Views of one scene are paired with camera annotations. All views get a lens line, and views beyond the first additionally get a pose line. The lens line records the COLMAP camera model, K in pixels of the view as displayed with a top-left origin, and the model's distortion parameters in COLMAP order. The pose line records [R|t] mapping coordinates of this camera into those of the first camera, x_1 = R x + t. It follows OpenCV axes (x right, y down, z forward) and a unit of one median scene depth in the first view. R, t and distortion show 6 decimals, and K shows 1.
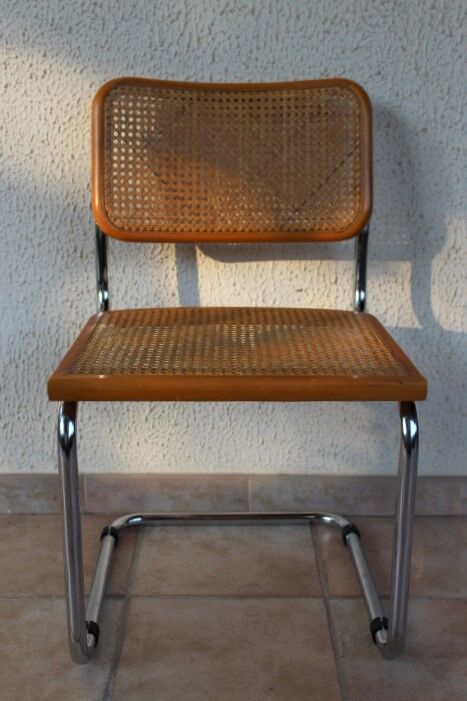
lens RADIAL K [[1026.5, 0, 236.4], [0, 1026.5, 354.2], [0, 0, 1]] dist [-0.009580, 0.000000]
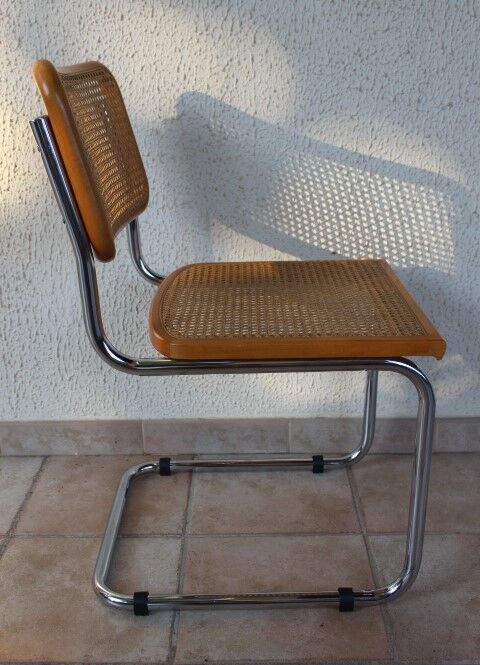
lens RADIAL K [[841.5, 0, 236.8], [0, 841.5, 336.0], [0, 0, 1]] dist [-0.047699, 0.000000]
pose [[0.999755, -0.013961, -0.017202, -0.030695], [0.015004, 0.997960, 0.062054, -0.033265], [0.016300, -0.062297, 0.997925, 0.101650]]
